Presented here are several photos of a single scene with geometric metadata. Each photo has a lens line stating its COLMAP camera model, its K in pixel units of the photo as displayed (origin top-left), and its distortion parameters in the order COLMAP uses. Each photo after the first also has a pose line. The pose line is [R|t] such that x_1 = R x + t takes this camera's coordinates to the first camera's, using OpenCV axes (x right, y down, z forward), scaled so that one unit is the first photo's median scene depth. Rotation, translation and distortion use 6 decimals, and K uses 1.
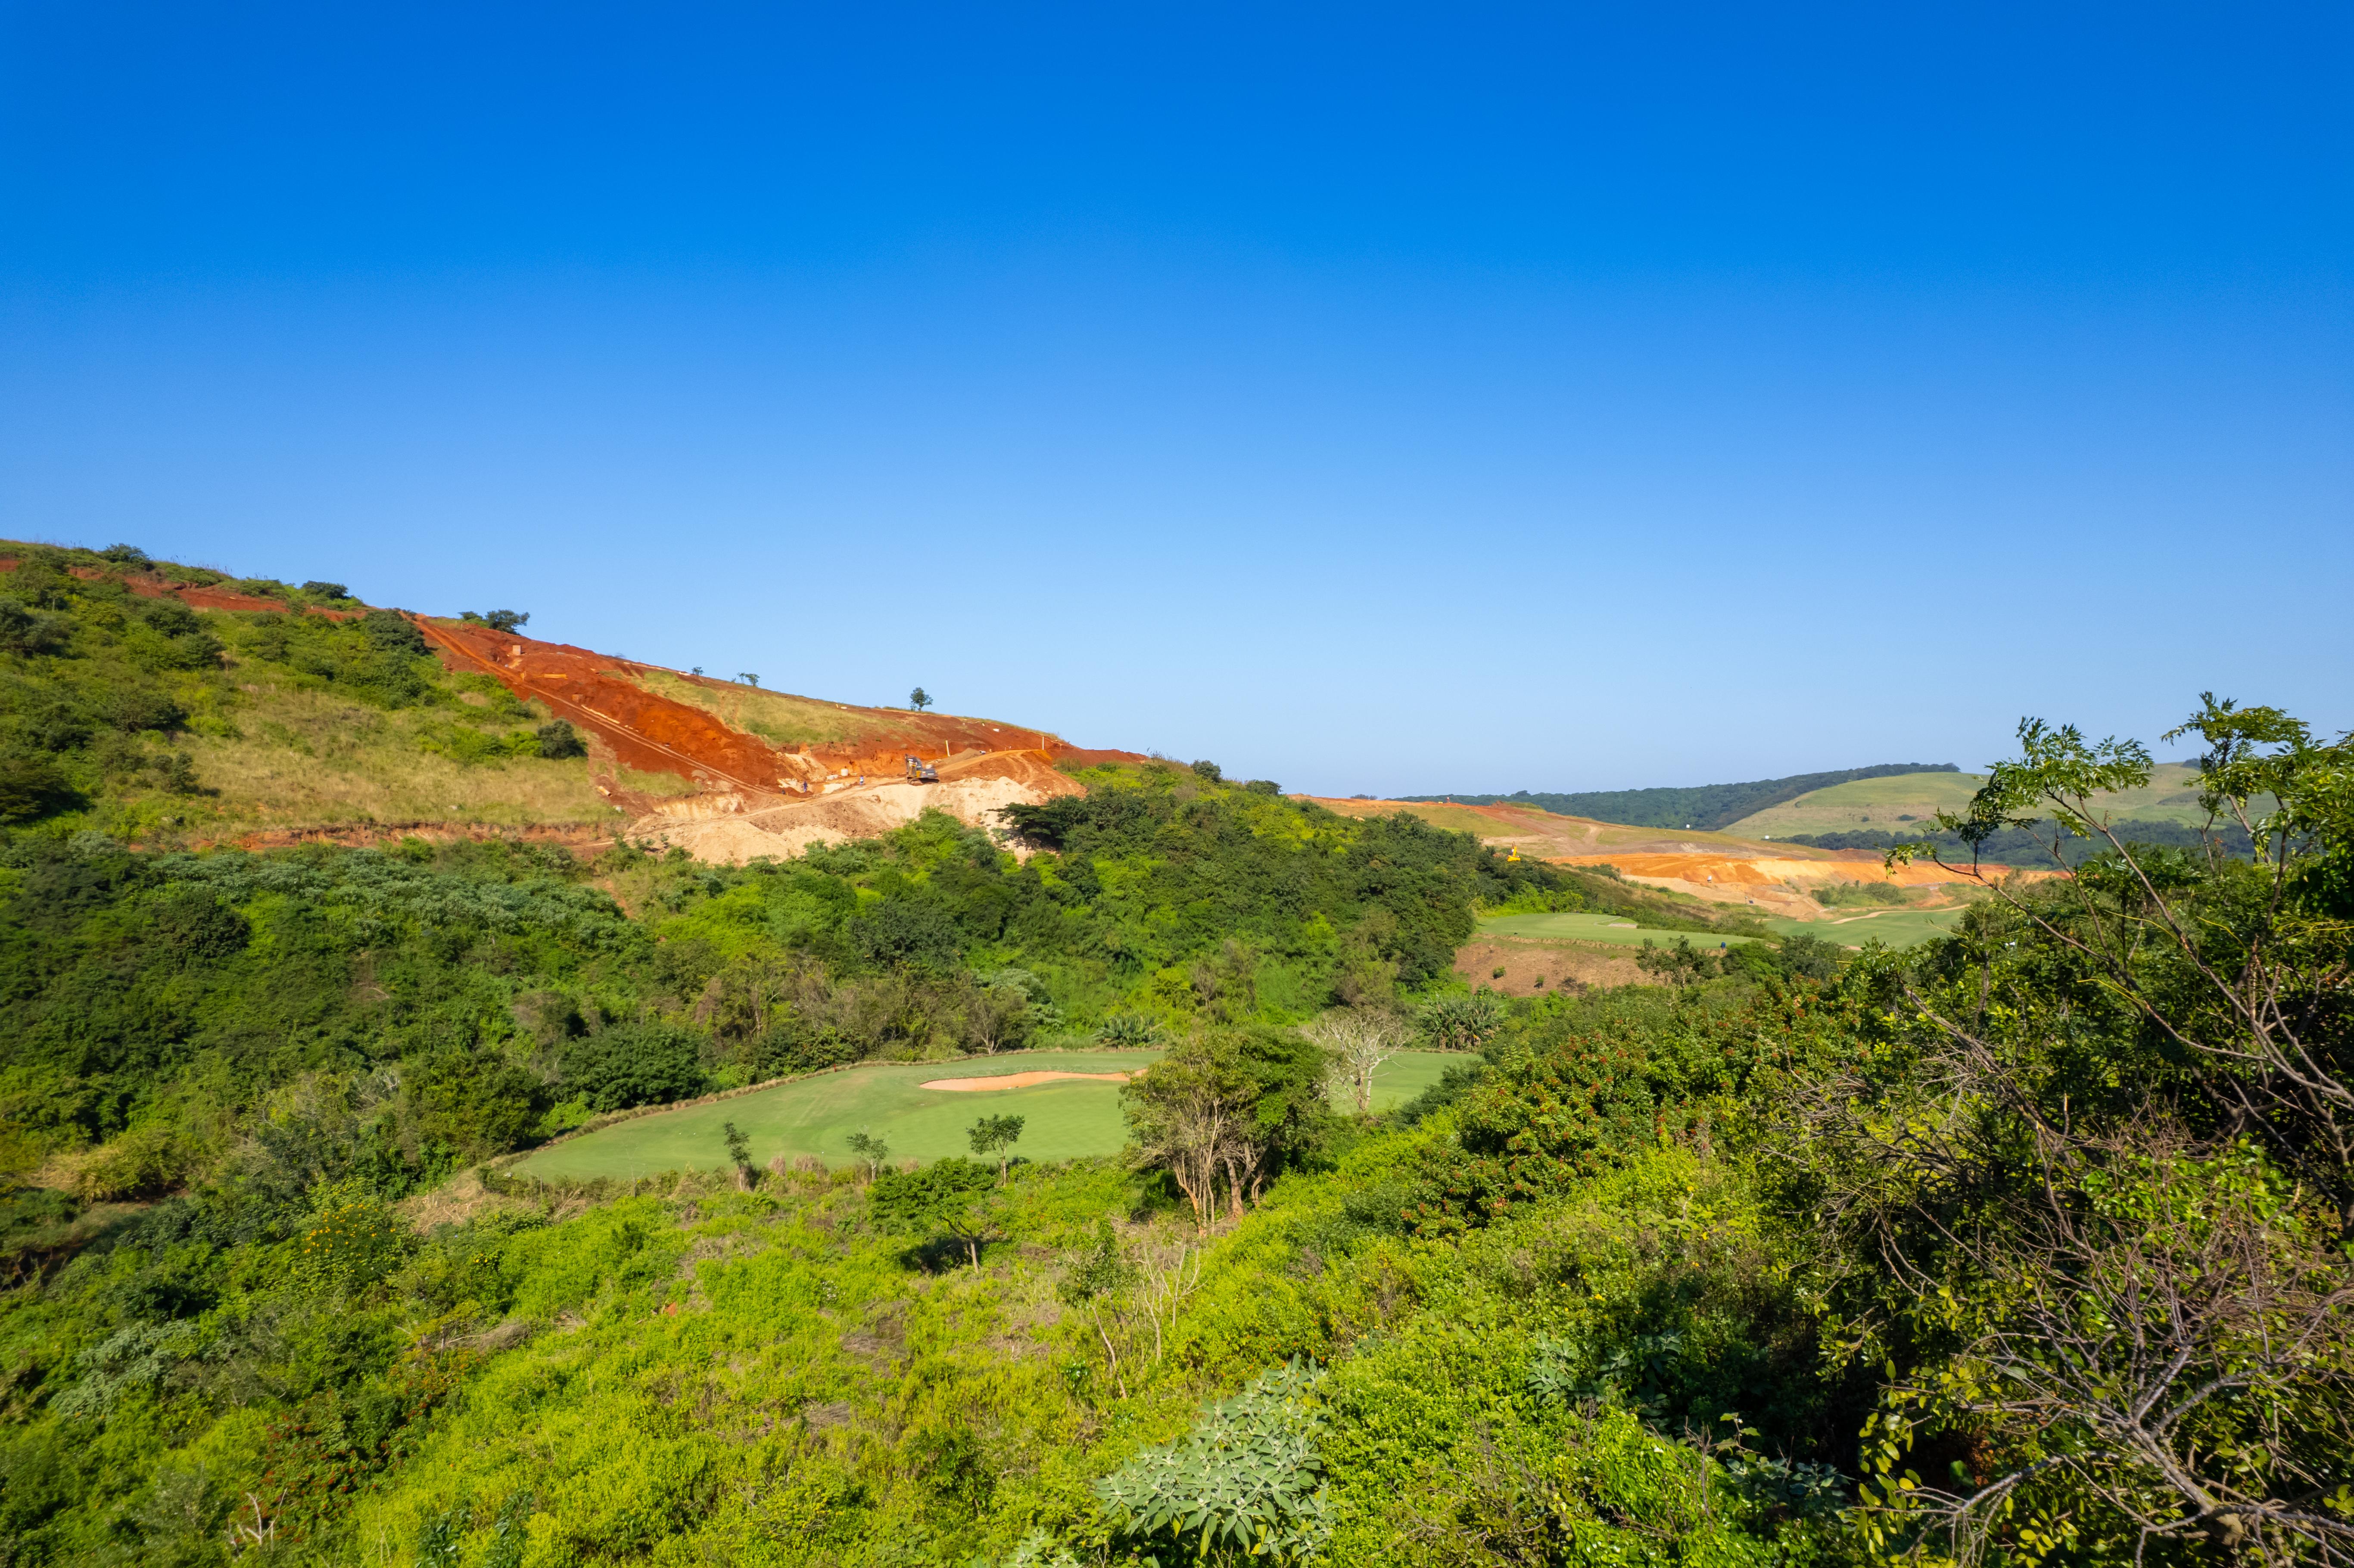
lens RADIAL K [[1472.6, 0, 1176.3], [0, 1472.6, 784.1], [0, 0, 1]] dist [-0.047533, 0.028632]
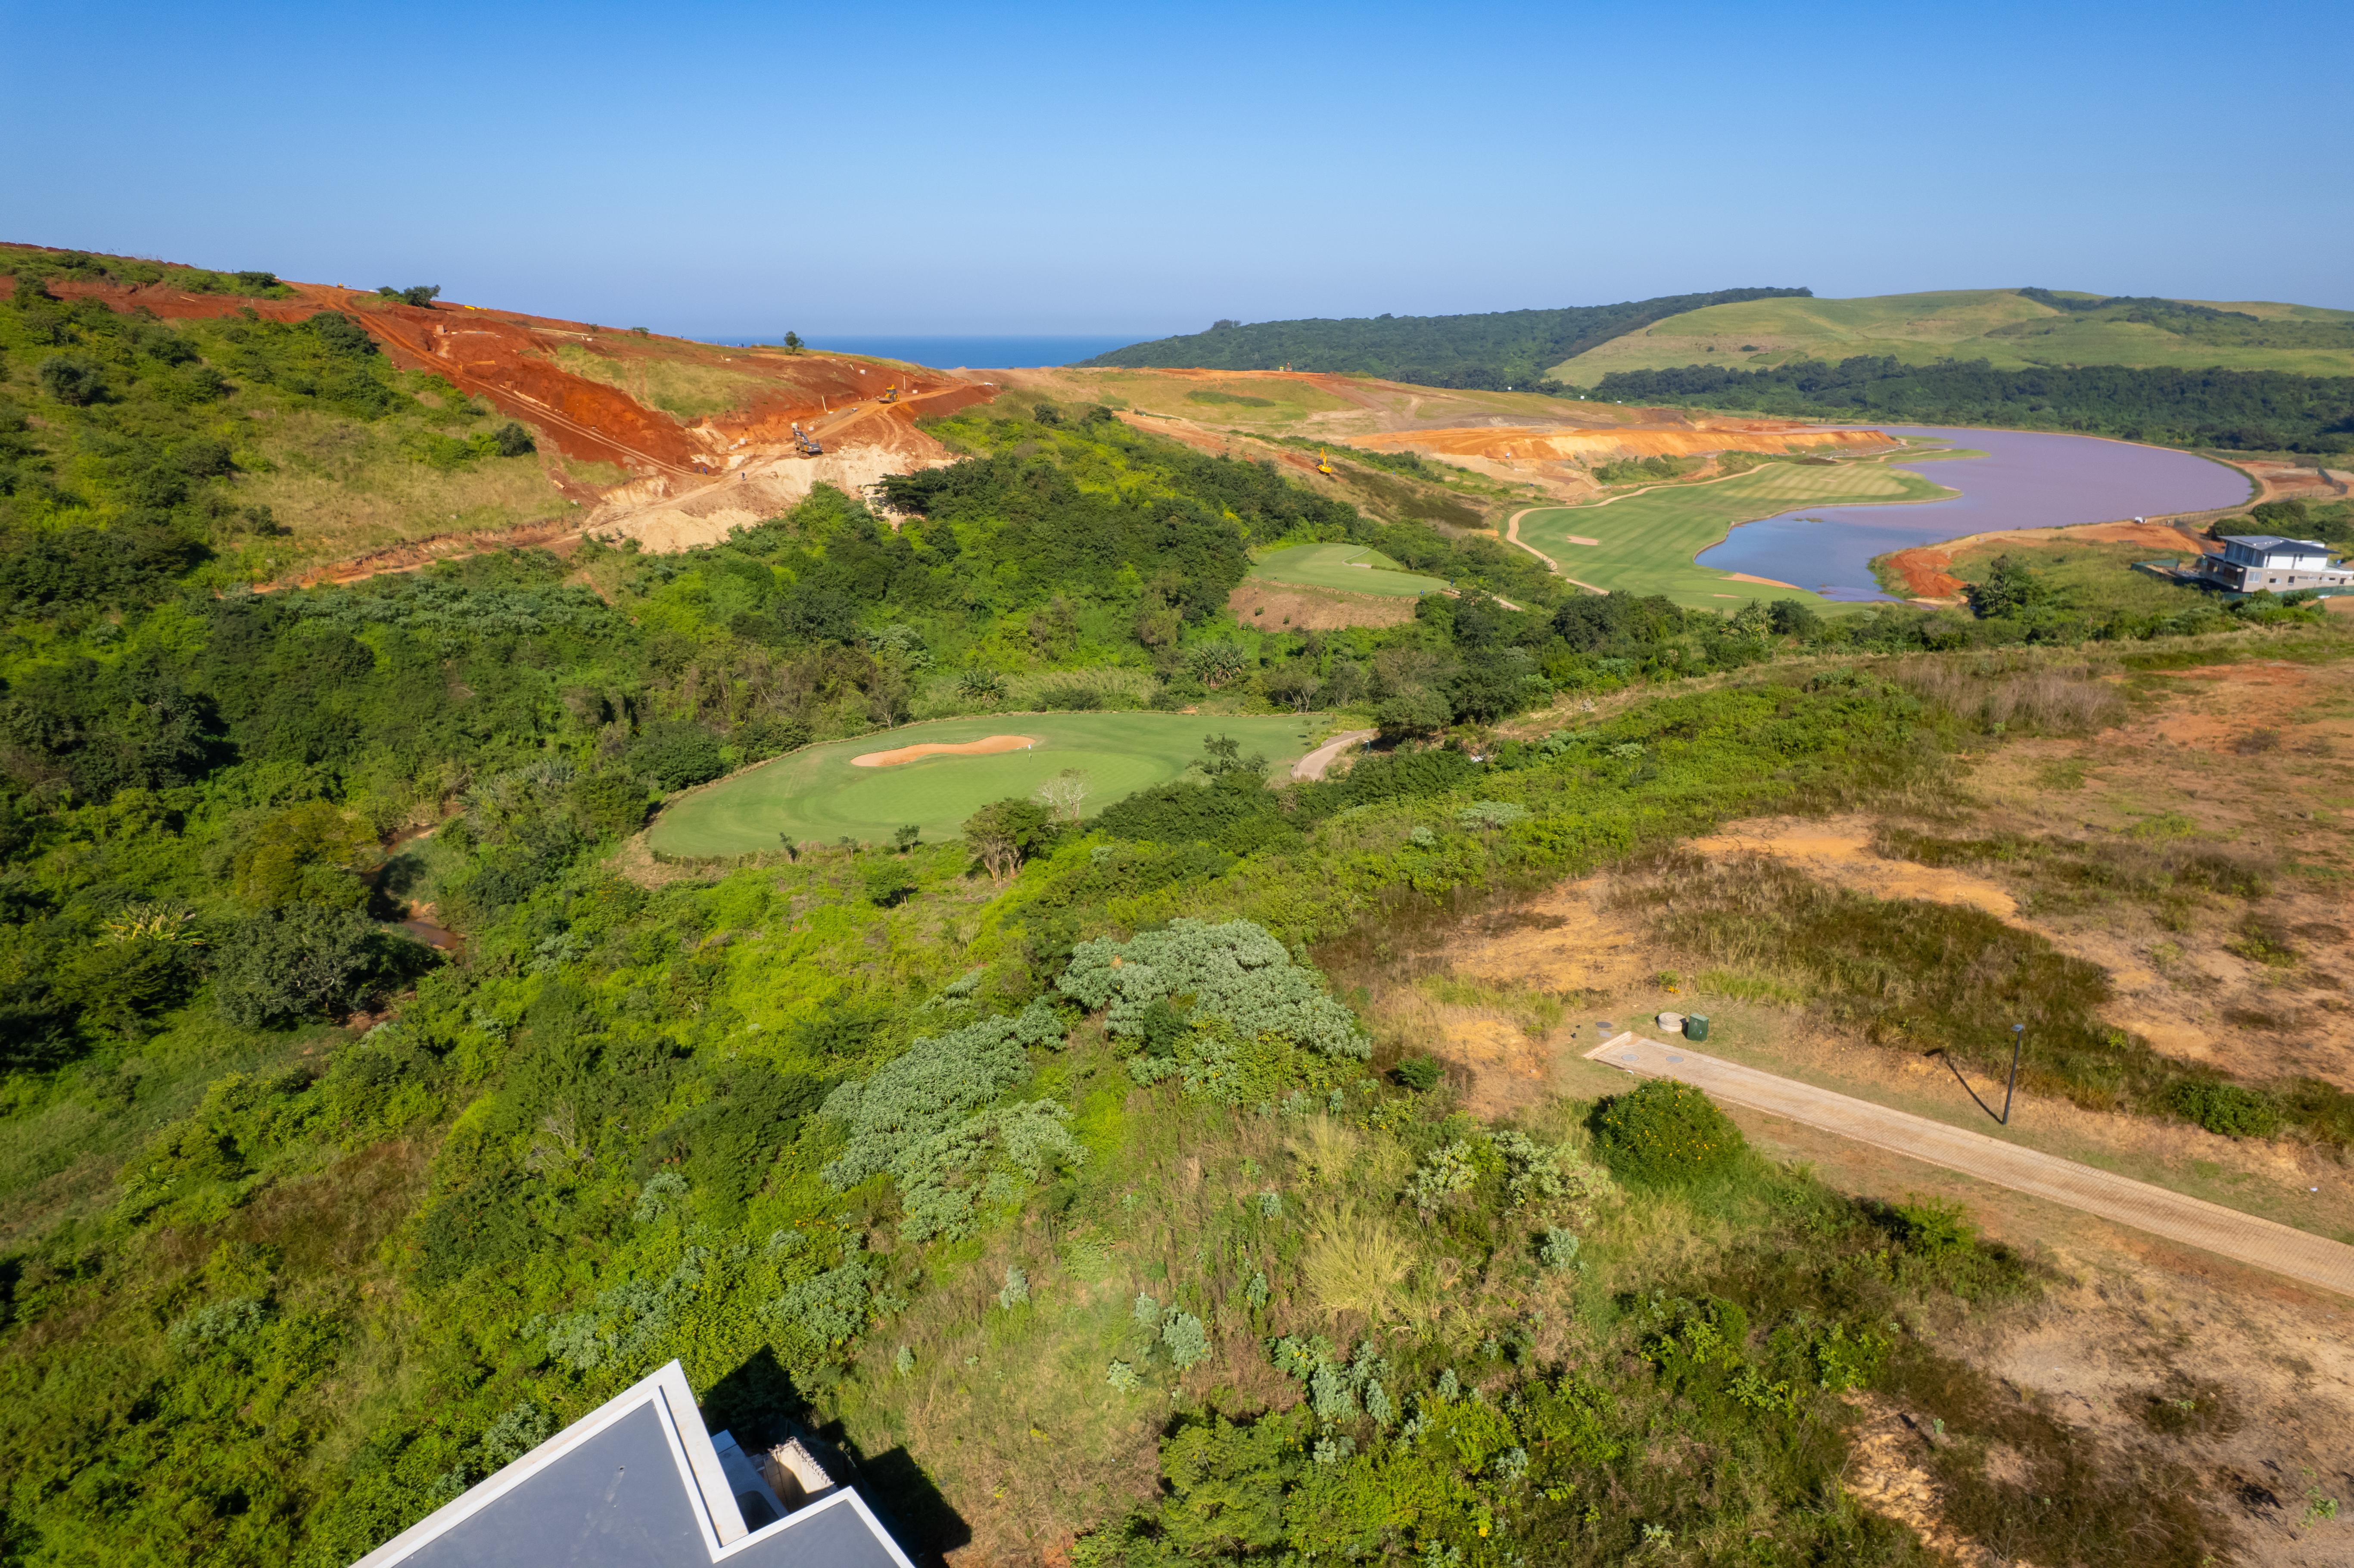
lens RADIAL K [[1472.6, 0, 1176.8], [0, 1472.6, 771.6], [0, 0, 1]] dist [-0.047533, 0.028632]
pose [[0.996197, -0.028098, 0.082476, 0.029170], [0.000666, 0.949004, 0.315265, -0.158513], [-0.087129, -0.314011, 0.945413, -0.316312]]
